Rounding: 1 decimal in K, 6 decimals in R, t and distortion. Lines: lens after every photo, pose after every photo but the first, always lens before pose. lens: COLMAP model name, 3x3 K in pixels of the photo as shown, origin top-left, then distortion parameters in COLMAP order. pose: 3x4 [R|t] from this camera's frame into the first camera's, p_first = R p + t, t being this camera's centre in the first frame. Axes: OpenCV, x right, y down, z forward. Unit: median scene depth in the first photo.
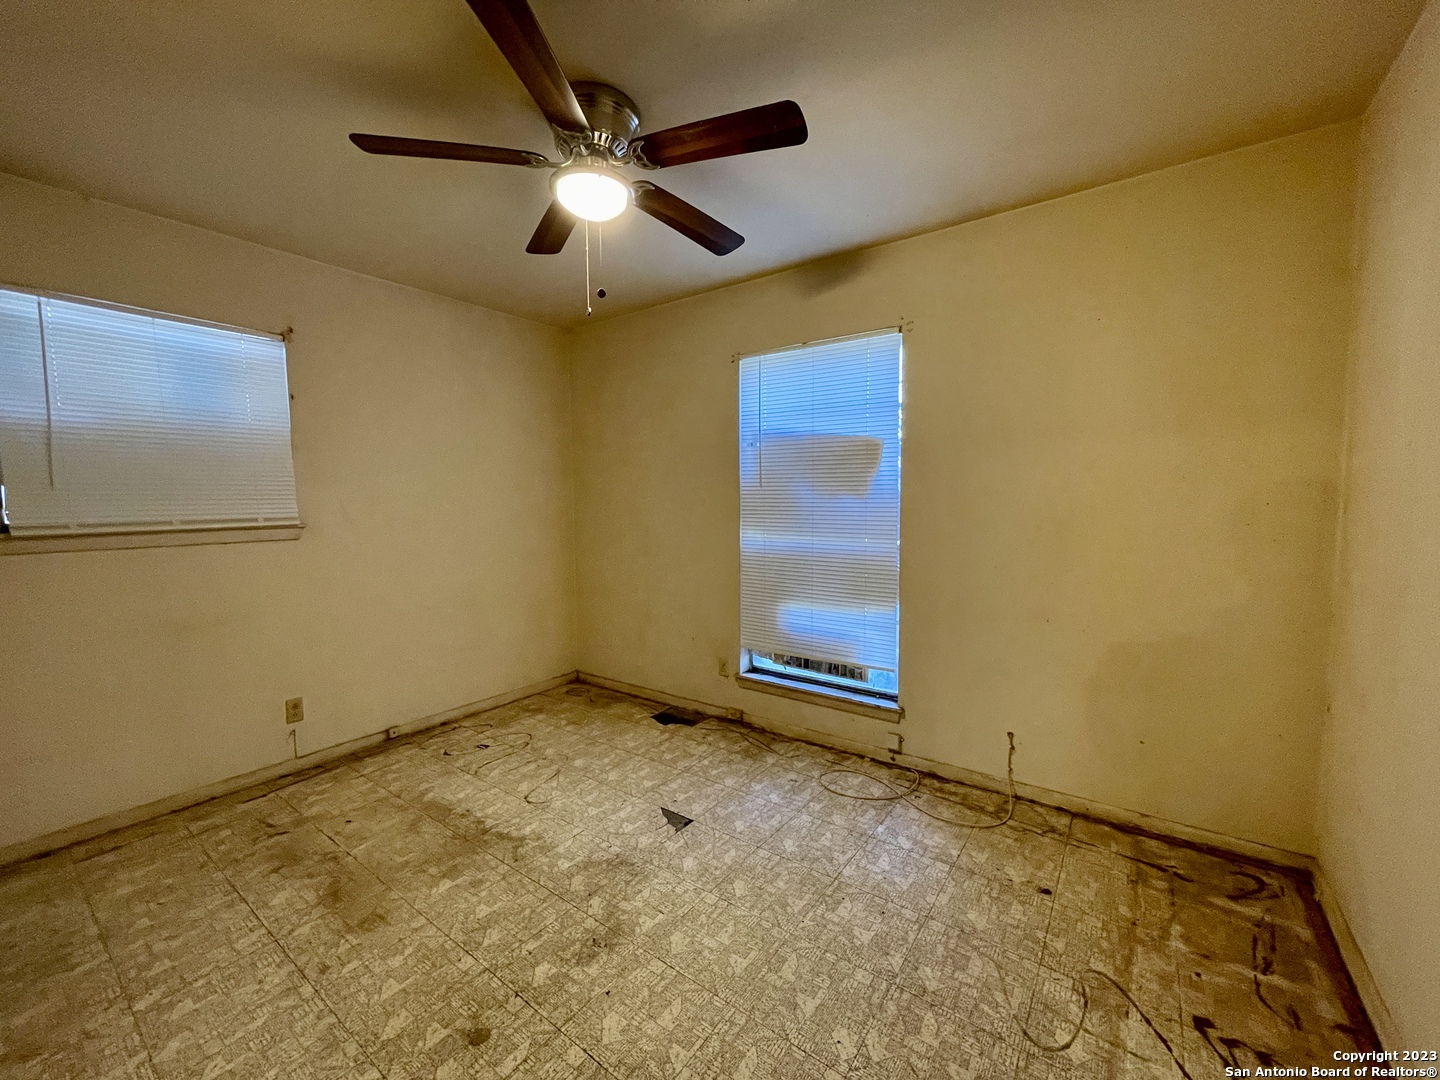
lens RADIAL K [[581.4, 0, 714.7], [0, 581.4, 538.5], [0, 0, 1]] dist [-0.004246, 0.000053]
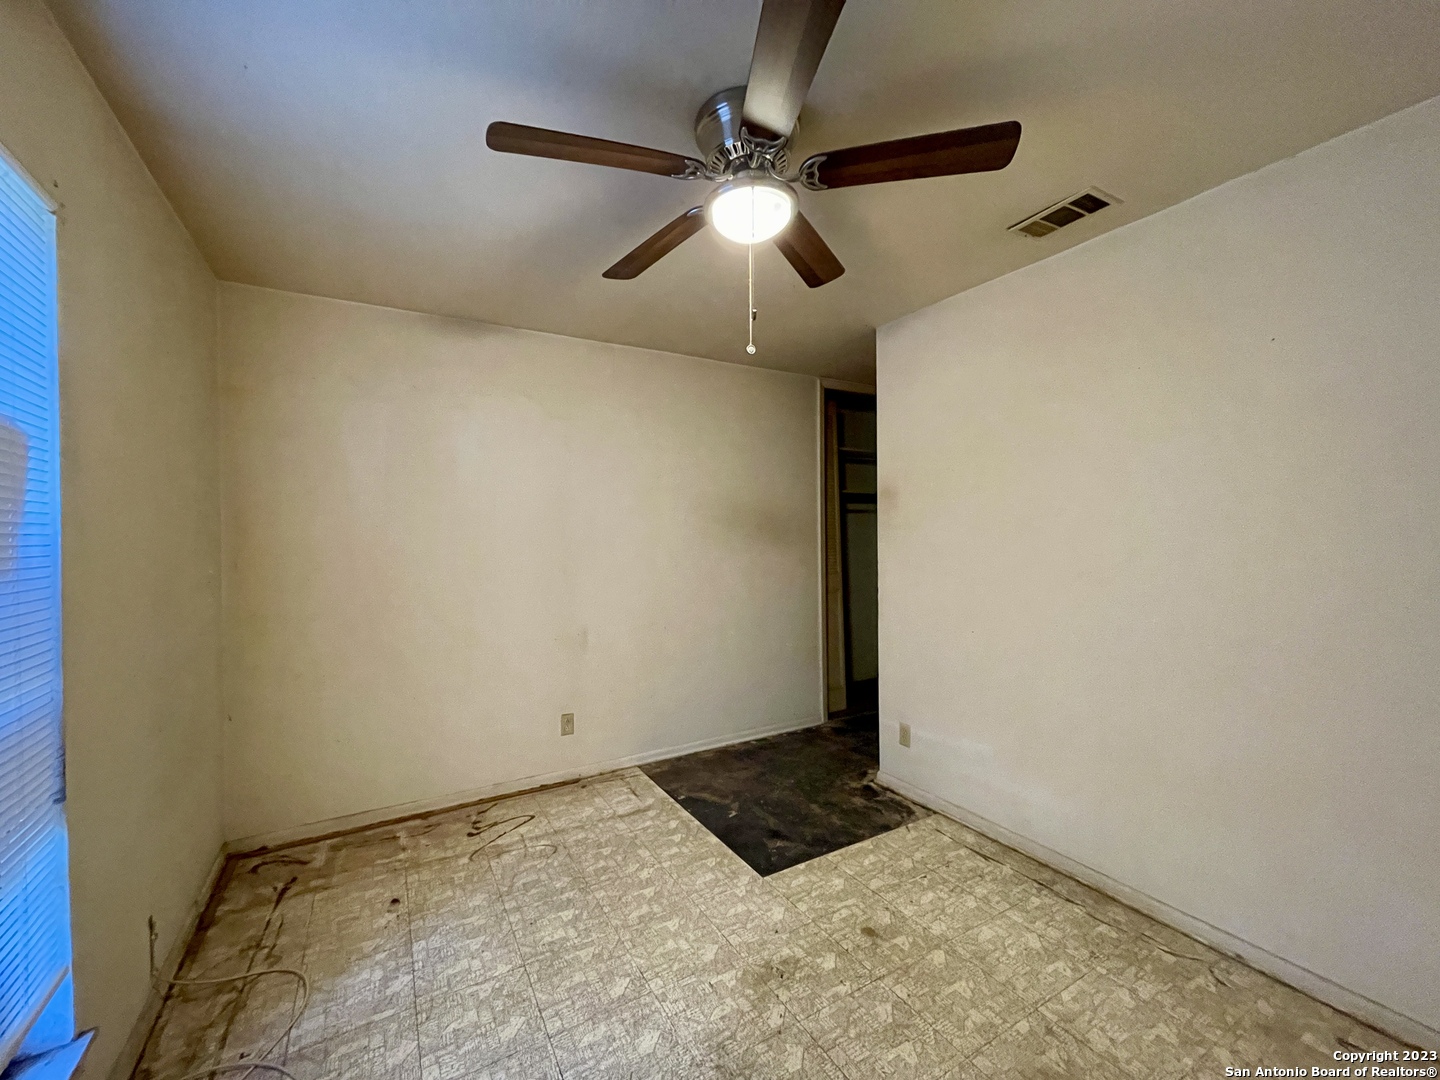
lens RADIAL K [[581.4, 0, 714.7], [0, 581.4, 538.5], [0, 0, 1]] dist [-0.004246, 0.000053]
pose [[-0.917912, 0.013791, 0.396544, -0.517920], [0.045723, 0.996415, 0.071185, -0.170466], [-0.394140, 0.083472, -0.915252, 1.923031]]
